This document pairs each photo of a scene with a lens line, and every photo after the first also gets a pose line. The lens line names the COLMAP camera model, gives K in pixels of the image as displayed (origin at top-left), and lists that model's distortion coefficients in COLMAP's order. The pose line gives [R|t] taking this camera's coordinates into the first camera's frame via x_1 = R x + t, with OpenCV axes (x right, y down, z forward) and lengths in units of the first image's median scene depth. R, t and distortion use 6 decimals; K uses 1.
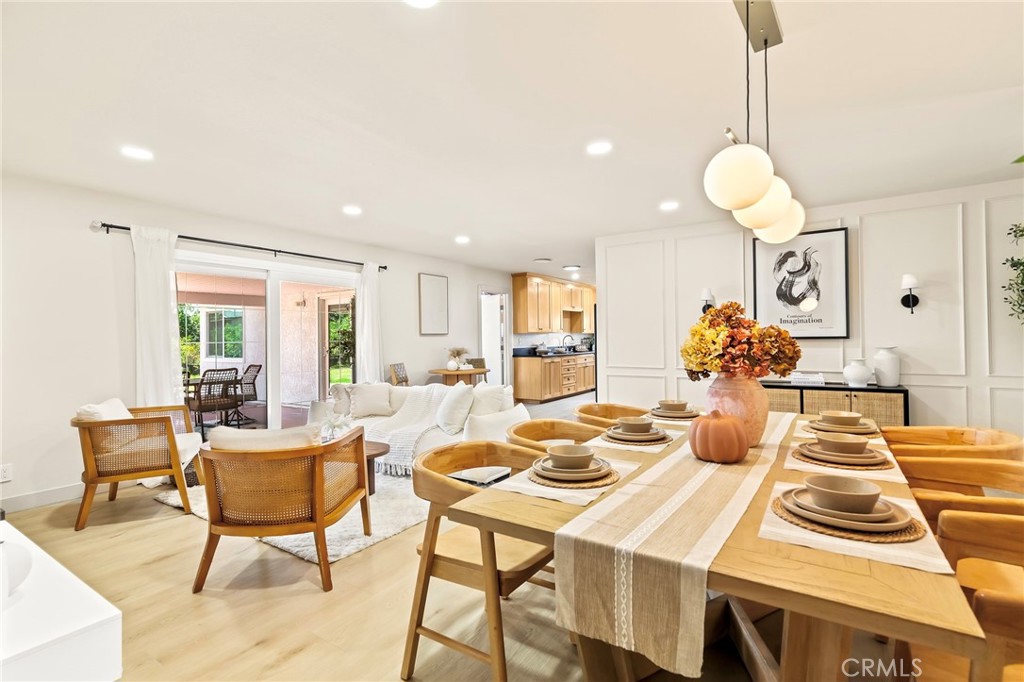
lens RADIAL K [[463.8, 0, 505.2], [0, 463.8, 336.7], [0, 0, 1]] dist [0.003488, 0.000061]
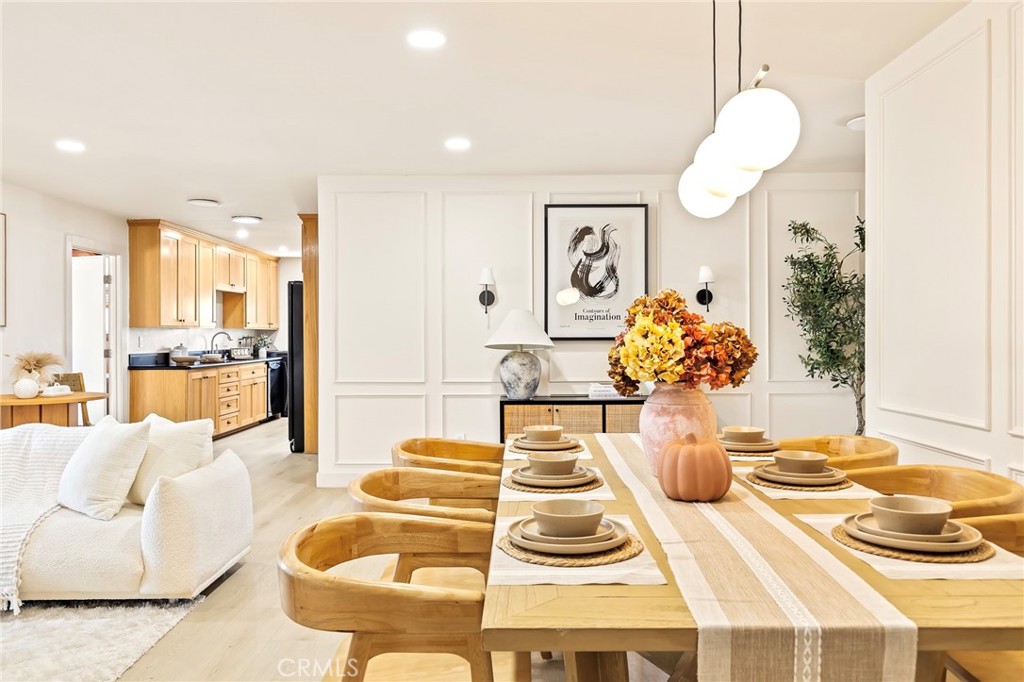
lens RADIAL K [[719.8, 0, 512.0], [0, 719.8, 341.0], [0, 0, 1]] dist [0.004145, -0.001763]
pose [[0.840026, 0.005799, 0.542515, -0.165714], [-0.009651, 0.999944, 0.004255, 0.002982], [-0.542461, -0.008810, 0.840035, 0.070054]]
